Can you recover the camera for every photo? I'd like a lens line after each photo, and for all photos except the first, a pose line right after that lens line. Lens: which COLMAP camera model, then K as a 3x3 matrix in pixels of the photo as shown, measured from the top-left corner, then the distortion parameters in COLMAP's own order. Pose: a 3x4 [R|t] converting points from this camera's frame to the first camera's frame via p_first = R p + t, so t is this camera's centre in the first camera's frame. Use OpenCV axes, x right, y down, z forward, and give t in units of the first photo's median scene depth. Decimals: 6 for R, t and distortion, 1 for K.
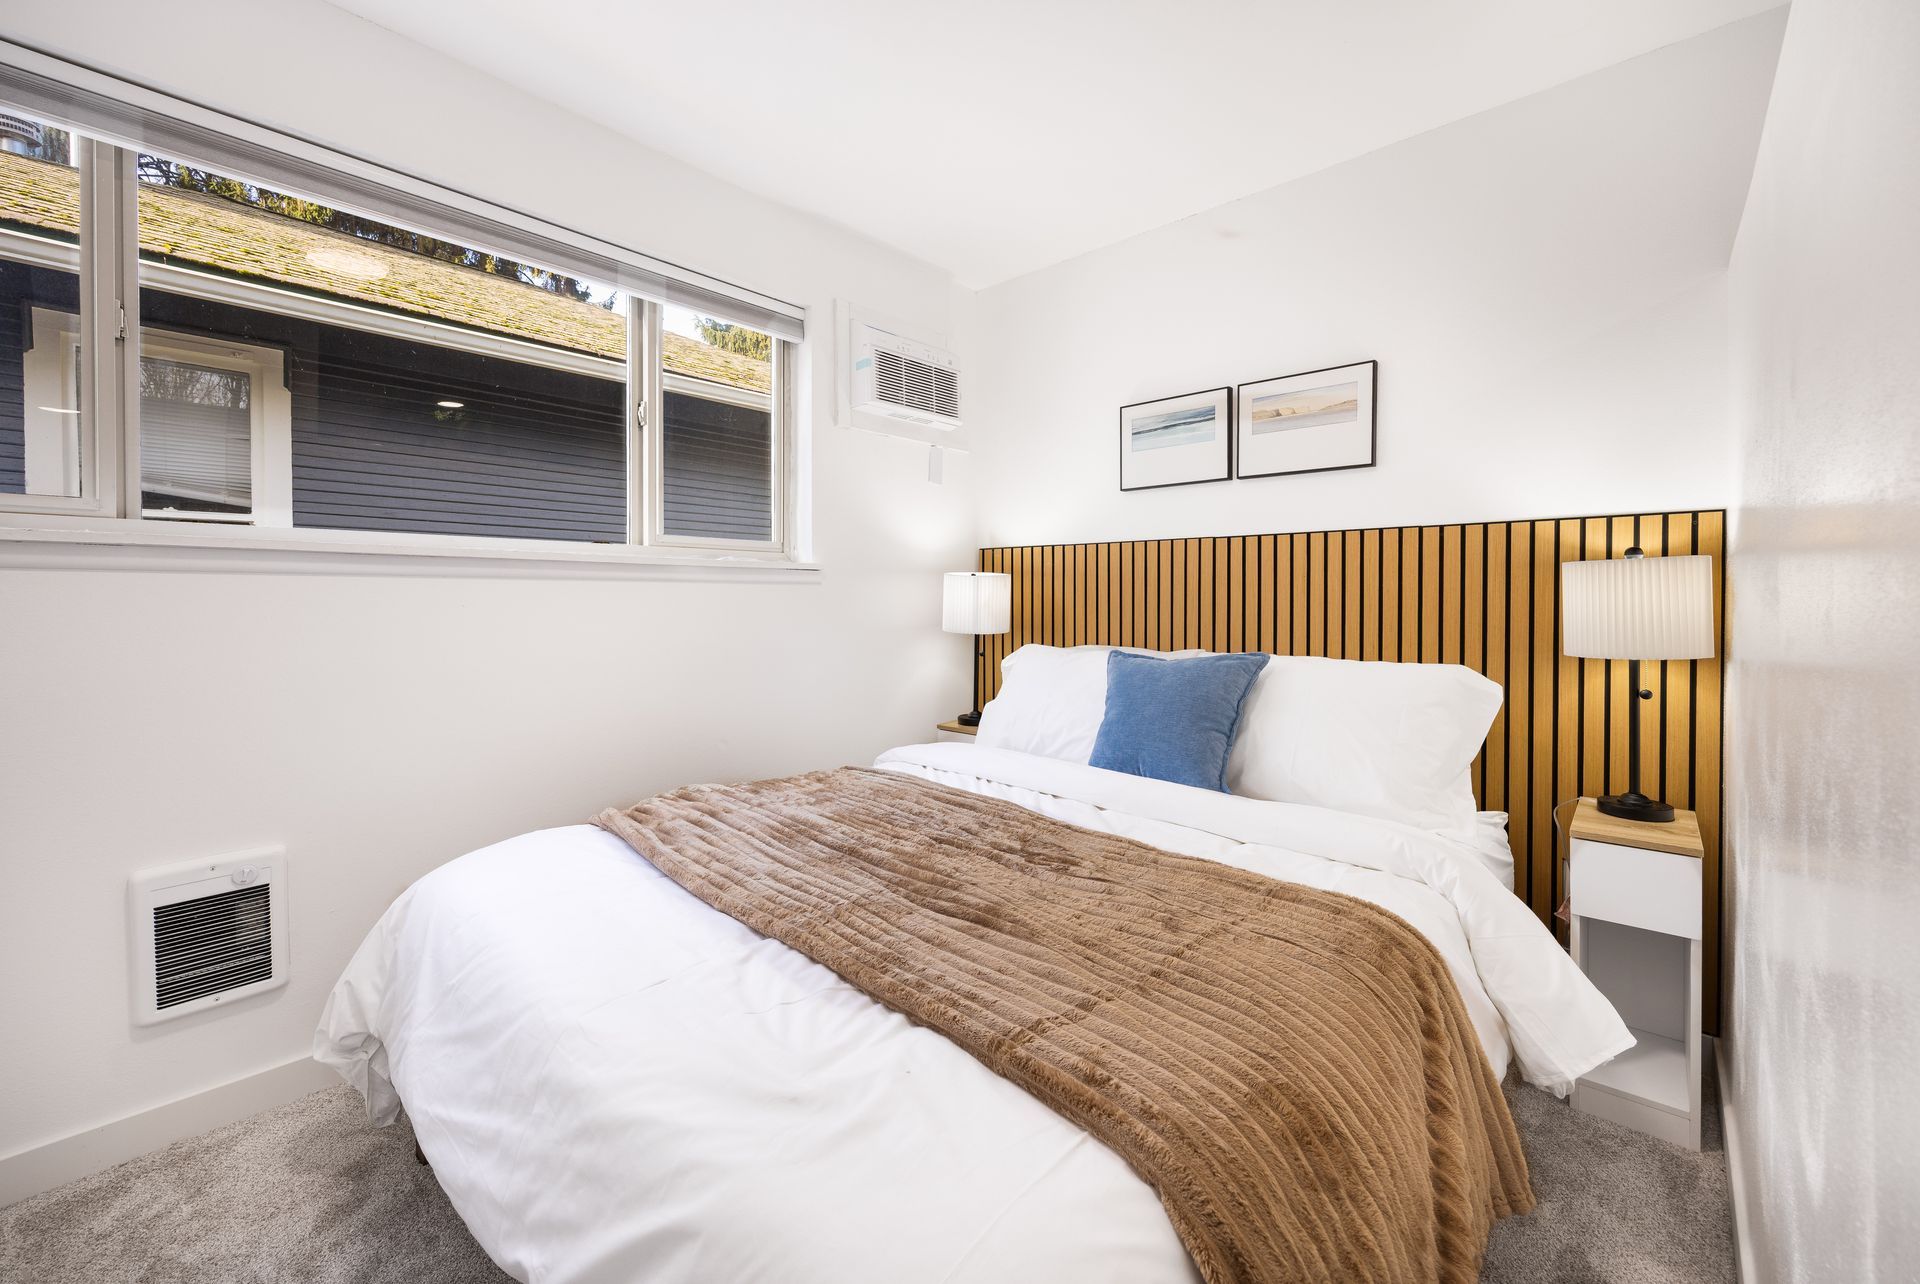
lens RADIAL K [[998.8, 0, 956.8], [0, 998.8, 604.7], [0, 0, 1]] dist [-0.004227, -0.001682]
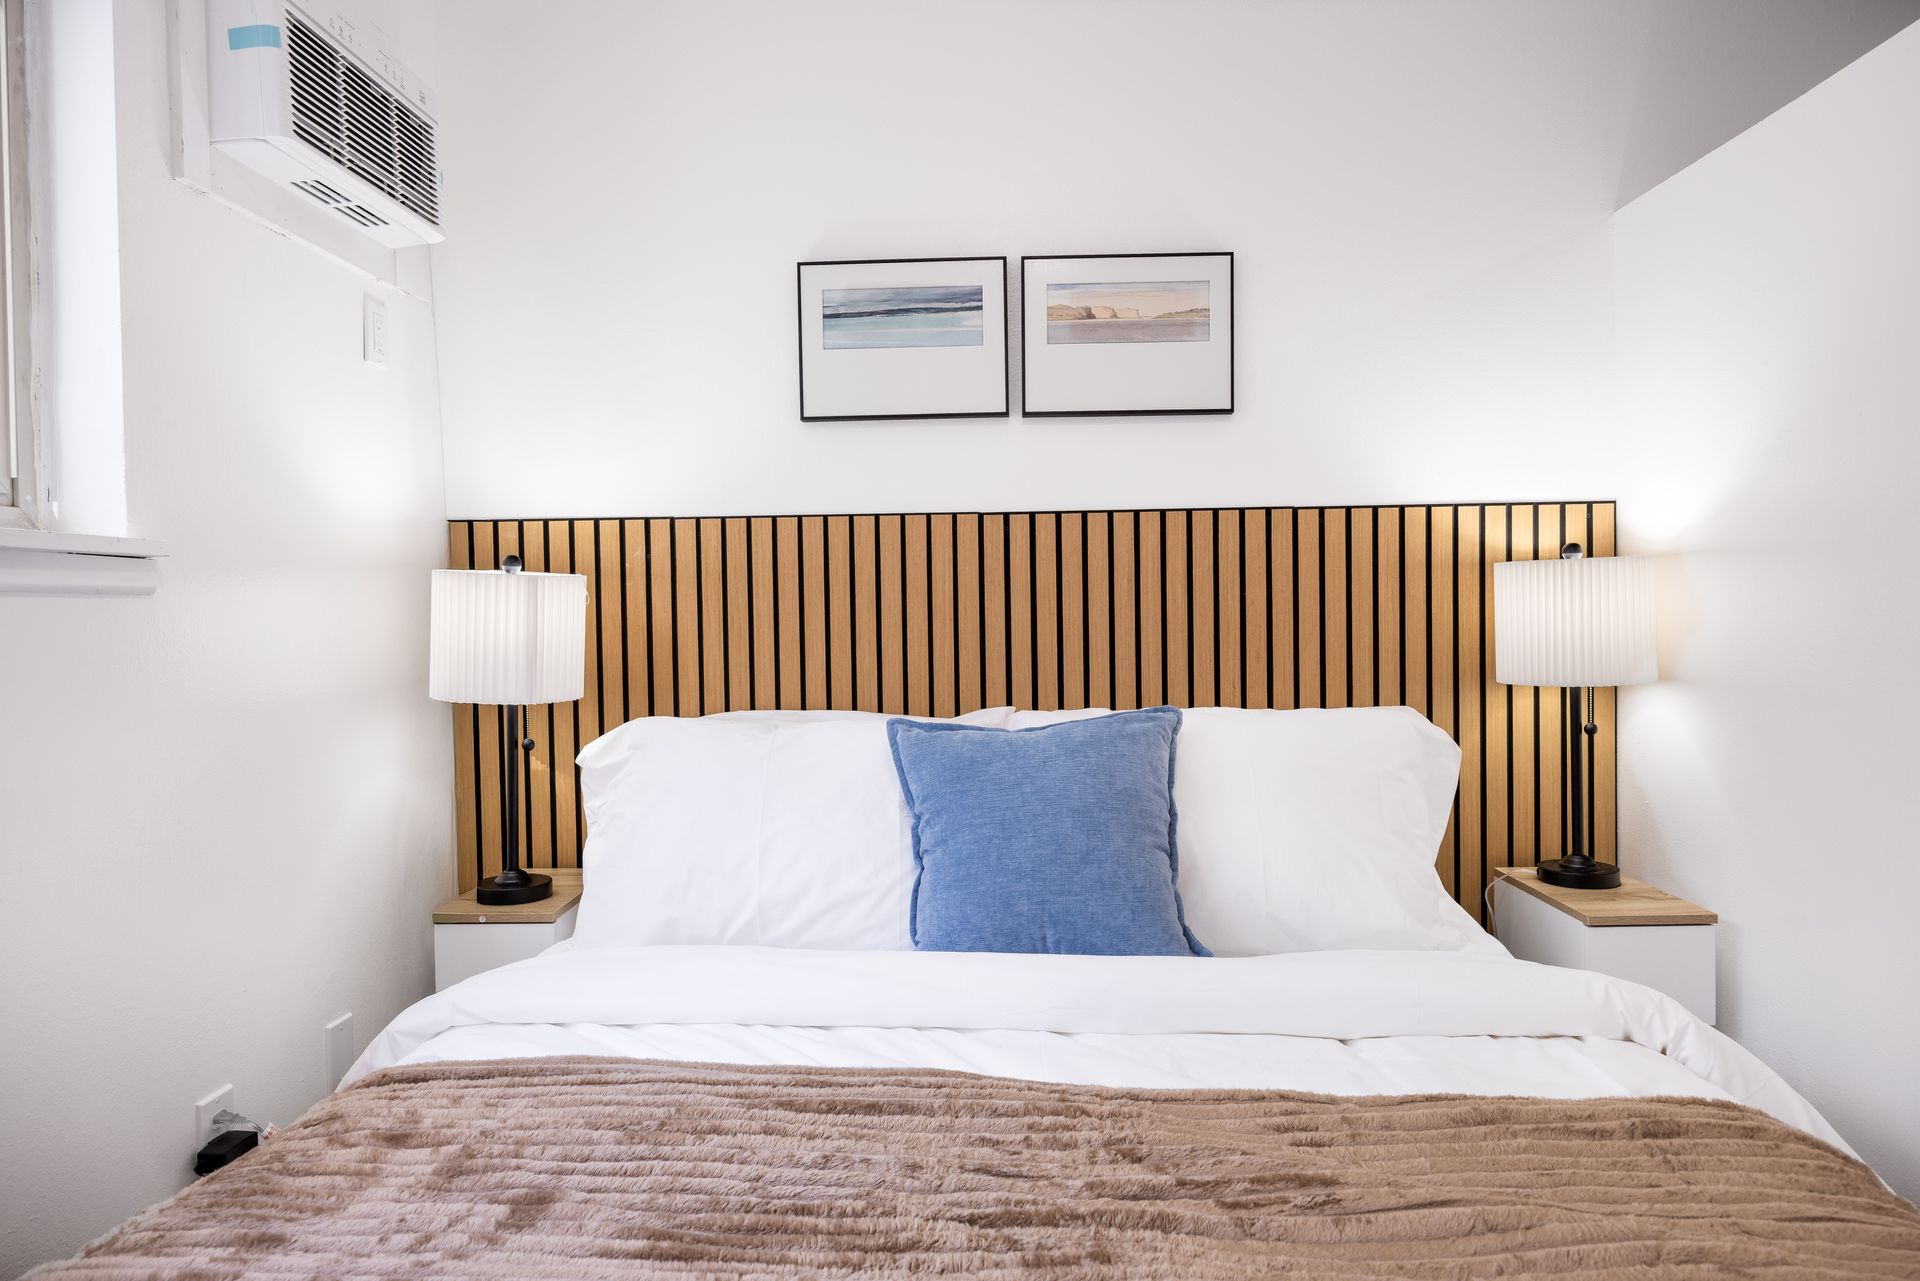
lens RADIAL K [[1307.0, 0, 960.0], [0, 1307.0, 640.5], [0, 0, 1]] dist [-0.000948, 0.000688]
pose [[0.688177, -0.030016, 0.724922, -0.314884], [0.020046, 0.999549, 0.022356, -0.010705], [-0.725266, -0.000853, 0.688468, 0.496221]]
